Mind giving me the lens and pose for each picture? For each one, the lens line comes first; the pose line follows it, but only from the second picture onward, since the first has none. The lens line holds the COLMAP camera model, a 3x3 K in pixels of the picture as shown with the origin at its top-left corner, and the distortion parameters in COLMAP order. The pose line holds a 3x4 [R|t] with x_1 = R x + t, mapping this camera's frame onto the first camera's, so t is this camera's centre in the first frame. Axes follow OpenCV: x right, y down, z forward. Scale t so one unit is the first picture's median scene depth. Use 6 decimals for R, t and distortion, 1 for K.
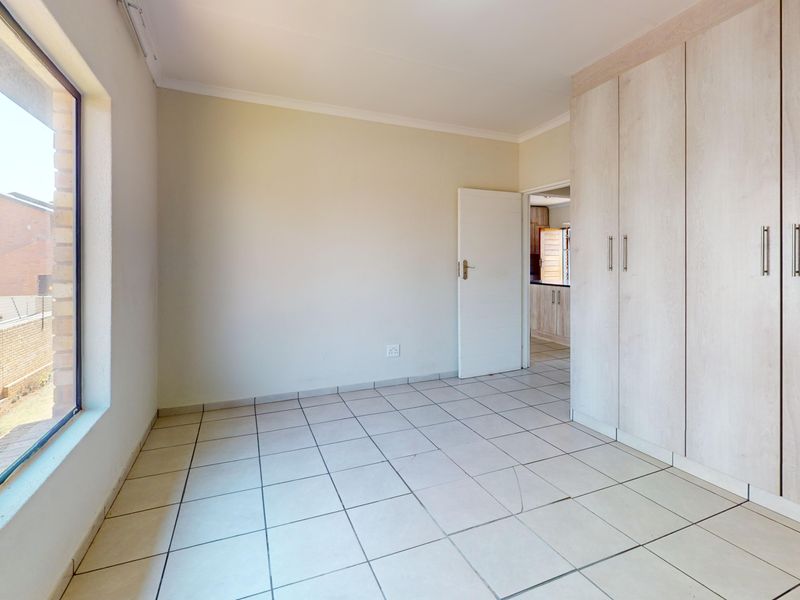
lens RADIAL K [[391.7, 0, 399.4], [0, 391.7, 302.2], [0, 0, 1]] dist [-0.000225, 0.000517]
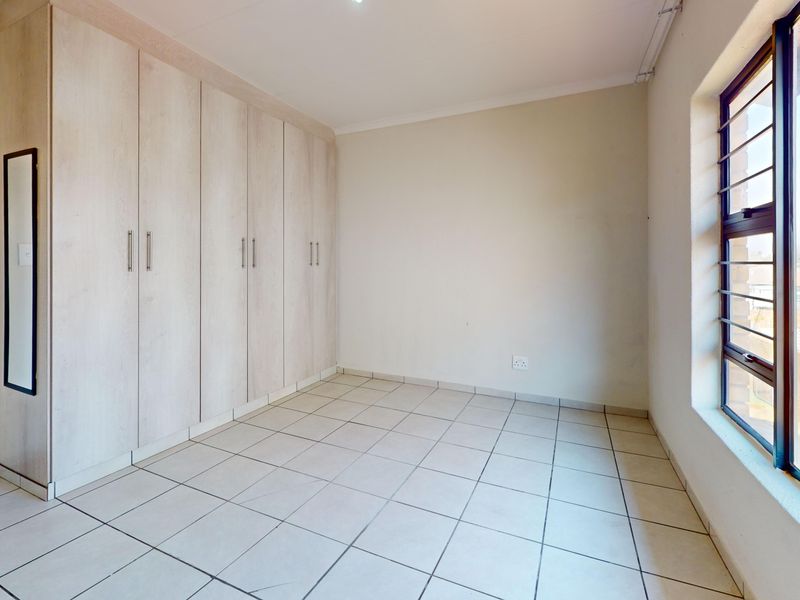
lens RADIAL K [[391.7, 0, 399.4], [0, 391.7, 302.2], [0, 0, 1]] dist [-0.000225, 0.000517]
pose [[-0.750917, -0.076509, 0.655950, -0.492778], [0.067903, 0.979057, 0.191930, -0.147711], [-0.656896, 0.188664, -0.729995, 1.339802]]
